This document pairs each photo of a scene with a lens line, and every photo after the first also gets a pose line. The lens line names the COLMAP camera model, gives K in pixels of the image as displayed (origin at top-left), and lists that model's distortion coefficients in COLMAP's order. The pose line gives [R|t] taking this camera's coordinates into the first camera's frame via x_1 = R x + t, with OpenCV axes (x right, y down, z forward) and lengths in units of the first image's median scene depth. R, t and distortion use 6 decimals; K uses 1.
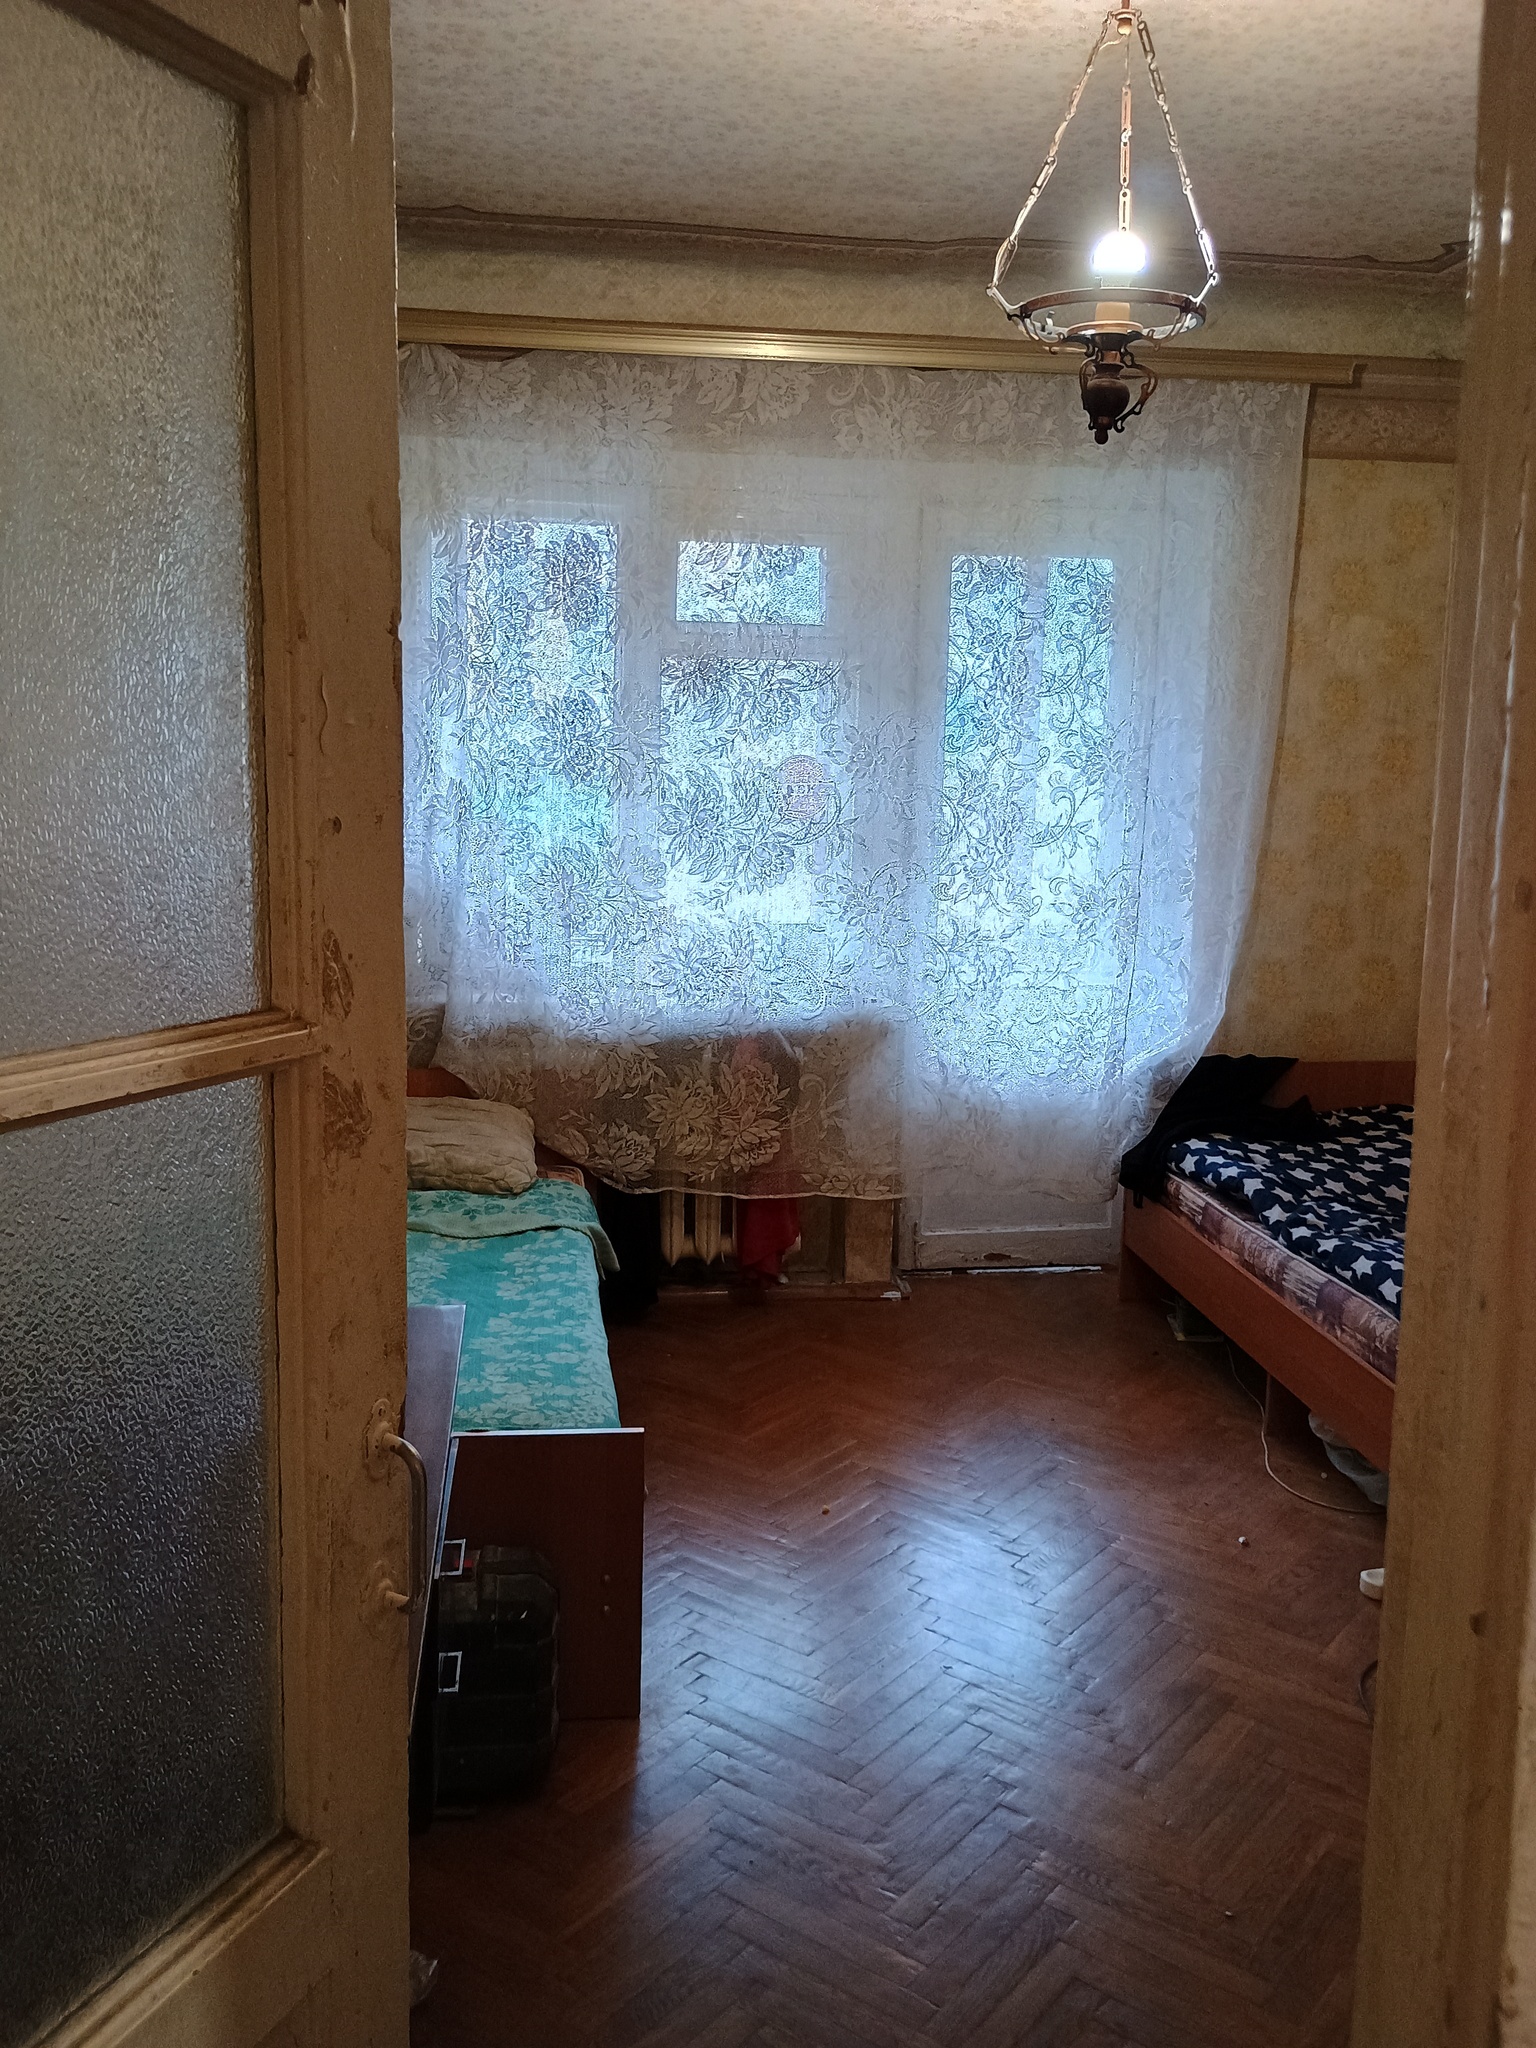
lens RADIAL K [[1749.5, 0, 768.0], [0, 1749.5, 1024.0], [0, 0, 1]] dist [0.063085, -0.075949]
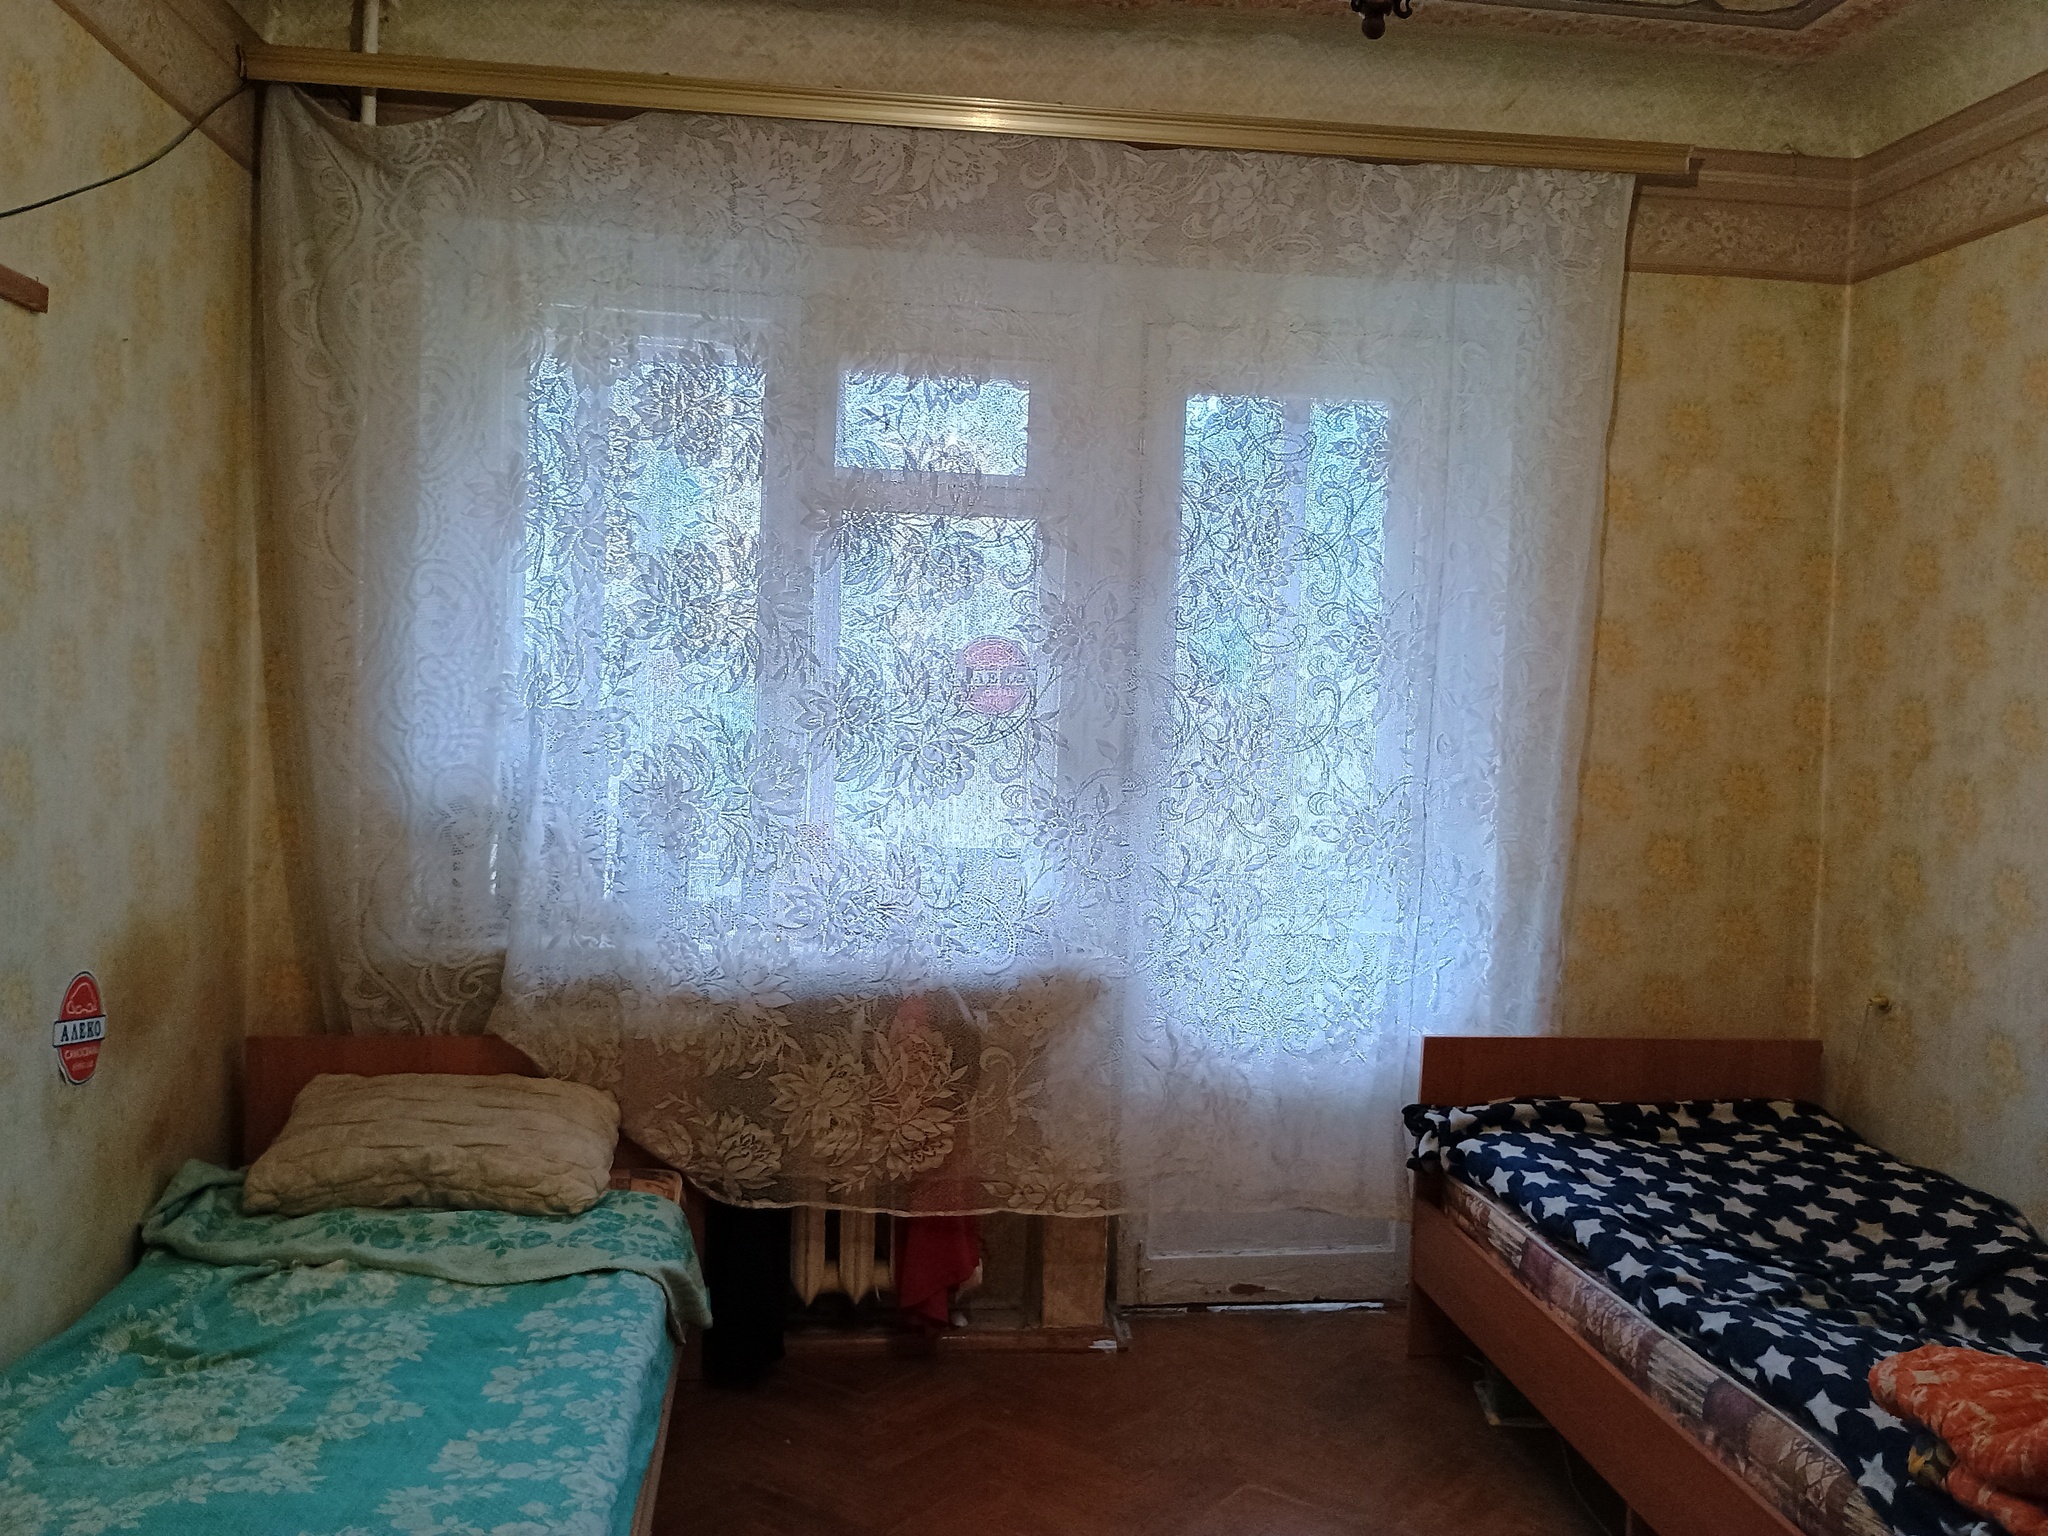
lens RADIAL K [[1749.5, 0, 1024.0], [0, 1749.5, 768.0], [0, 0, 1]] dist [0.063085, -0.075949]
pose [[0.999882, 0.011306, -0.010394, 0.044984], [-0.012379, 0.993885, -0.109726, -0.008754], [0.009090, 0.109842, 0.993907, 0.243276]]
